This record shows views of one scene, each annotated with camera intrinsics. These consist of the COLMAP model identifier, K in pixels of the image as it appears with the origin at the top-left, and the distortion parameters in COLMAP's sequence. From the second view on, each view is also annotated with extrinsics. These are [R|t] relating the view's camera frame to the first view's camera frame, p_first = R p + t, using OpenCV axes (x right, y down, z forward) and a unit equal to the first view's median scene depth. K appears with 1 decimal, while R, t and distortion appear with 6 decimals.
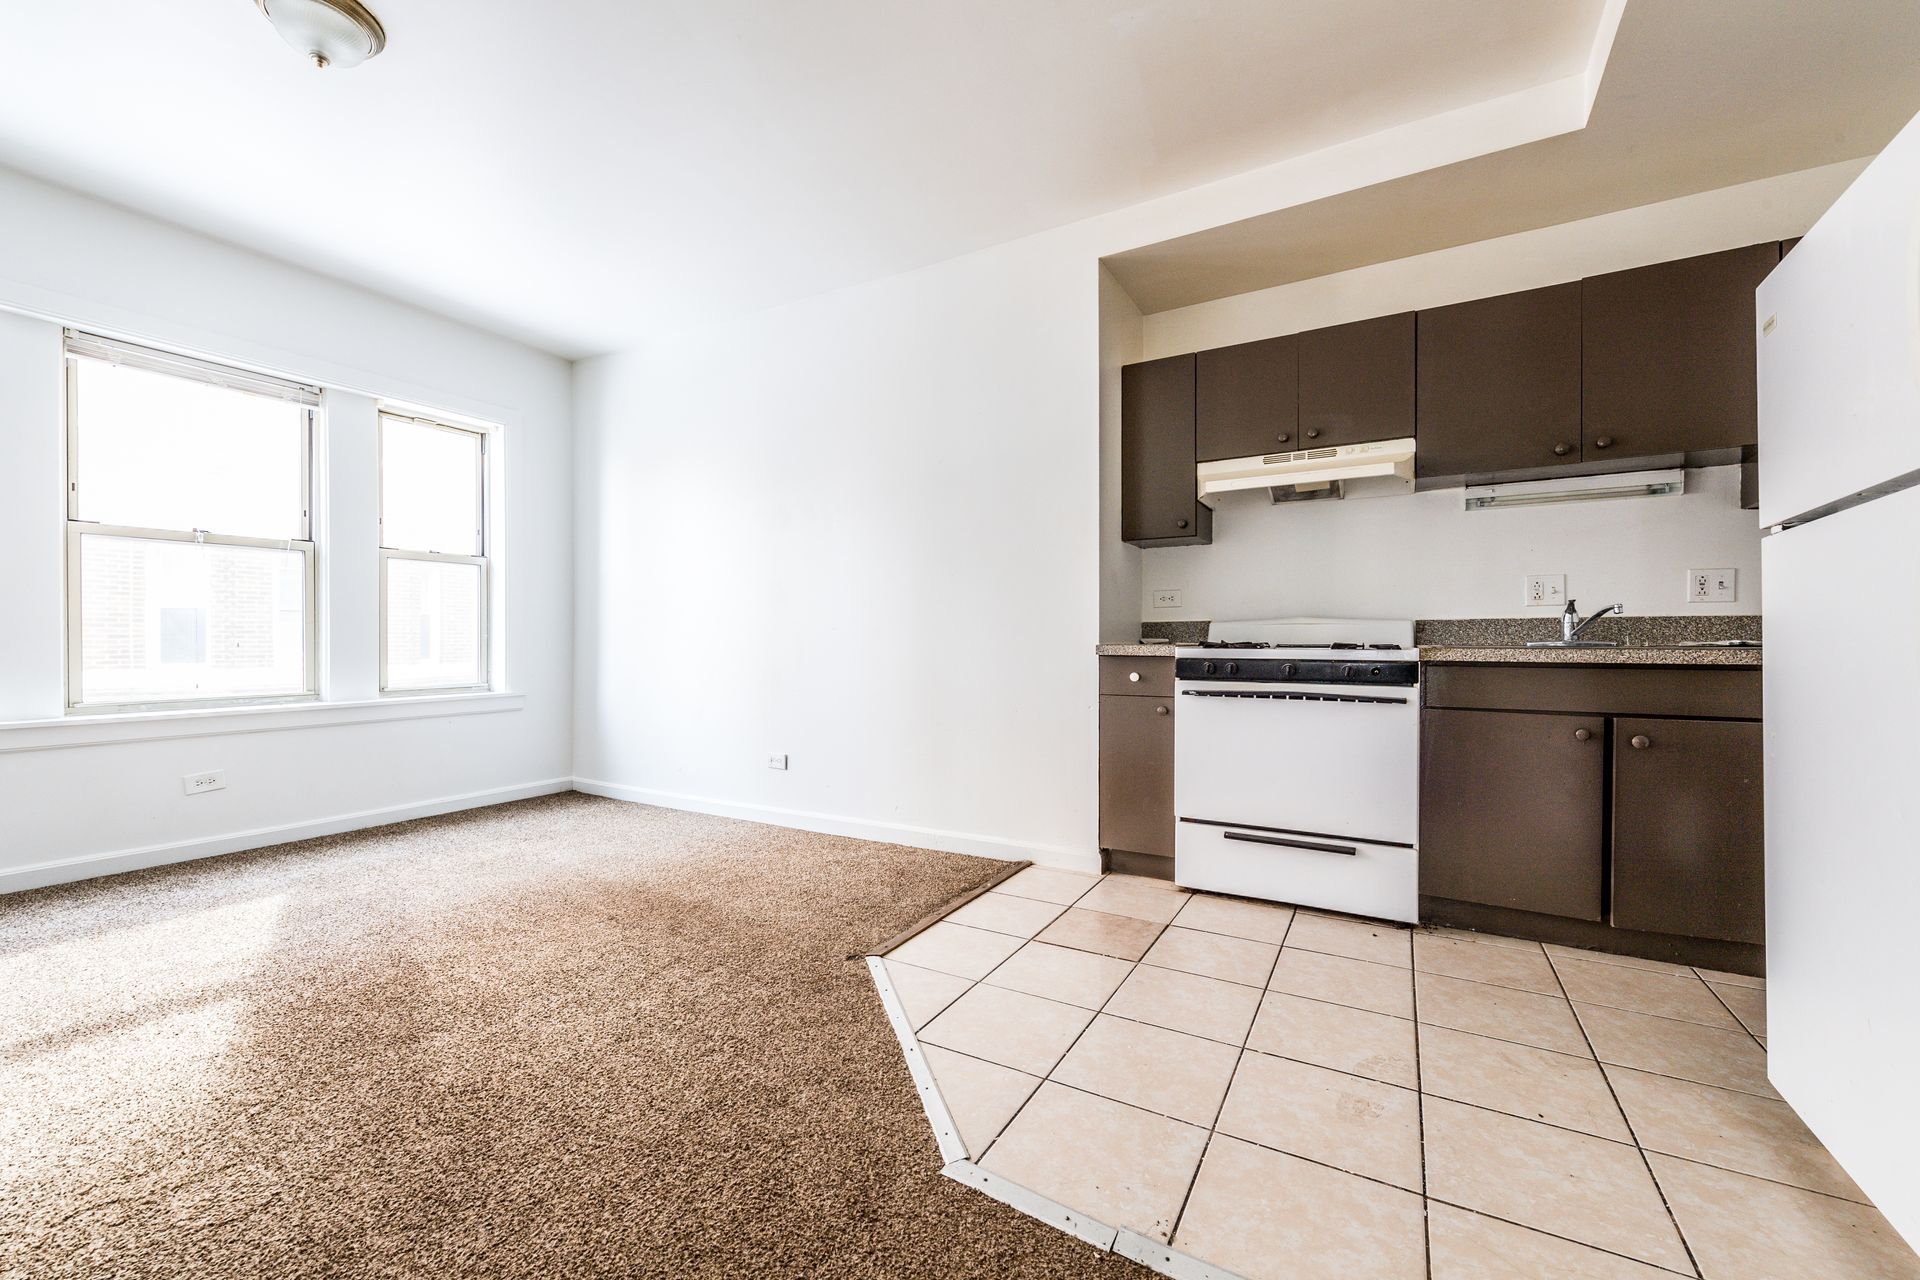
lens RADIAL K [[775.0, 0, 999.0], [0, 775.0, 642.7], [0, 0, 1]] dist [0.012249, -0.003607]
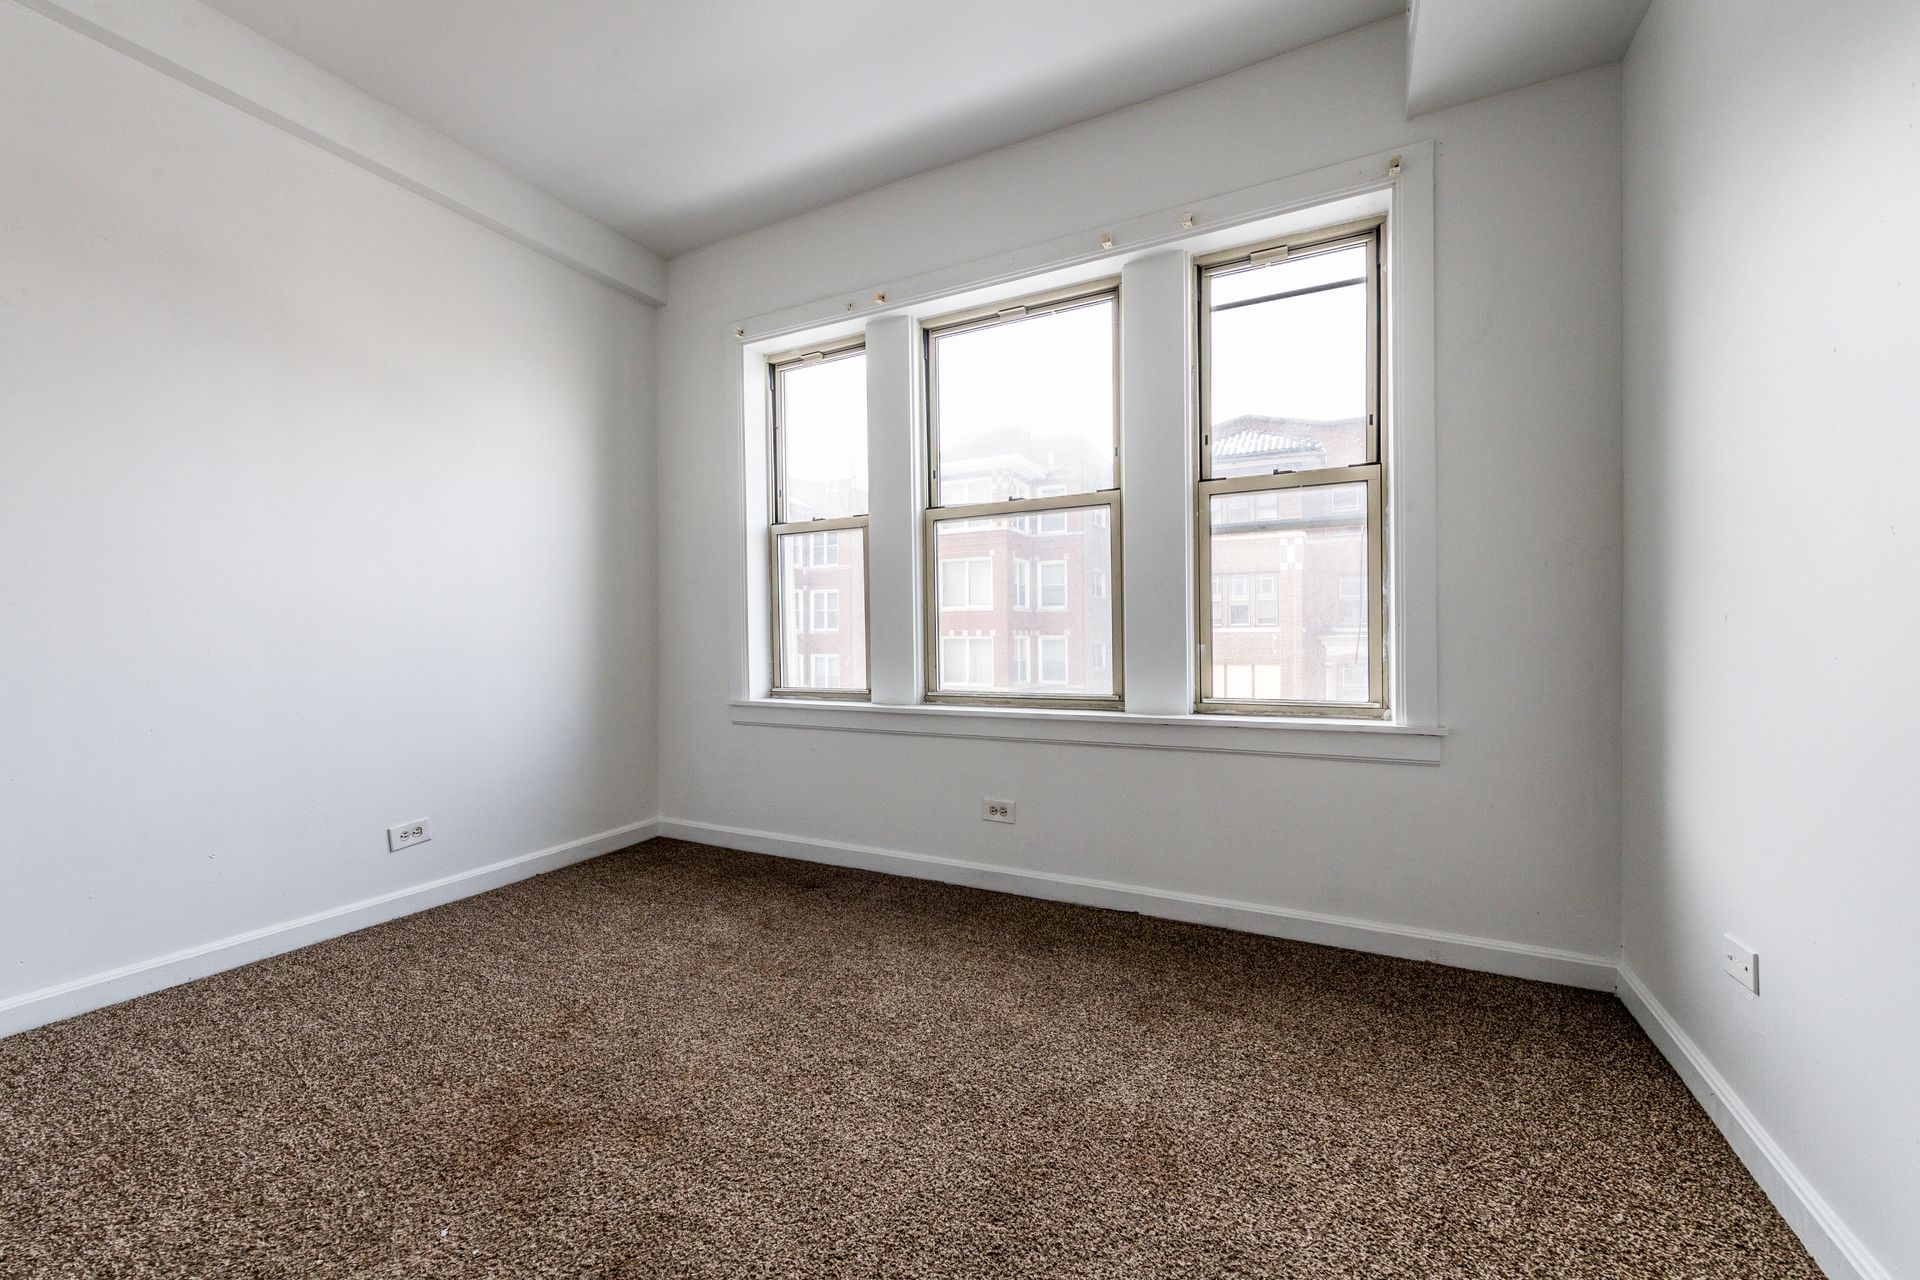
lens RADIAL K [[786.4, 0, 943.1], [0, 786.4, 650.6], [0, 0, 1]] dist [0.012304, -0.004723]
pose [[-0.008787, 0.001609, -0.999960, -0.190021], [-0.002481, 0.999996, 0.001631, 0.024091], [0.999958, 0.002496, -0.008783, 1.073892]]
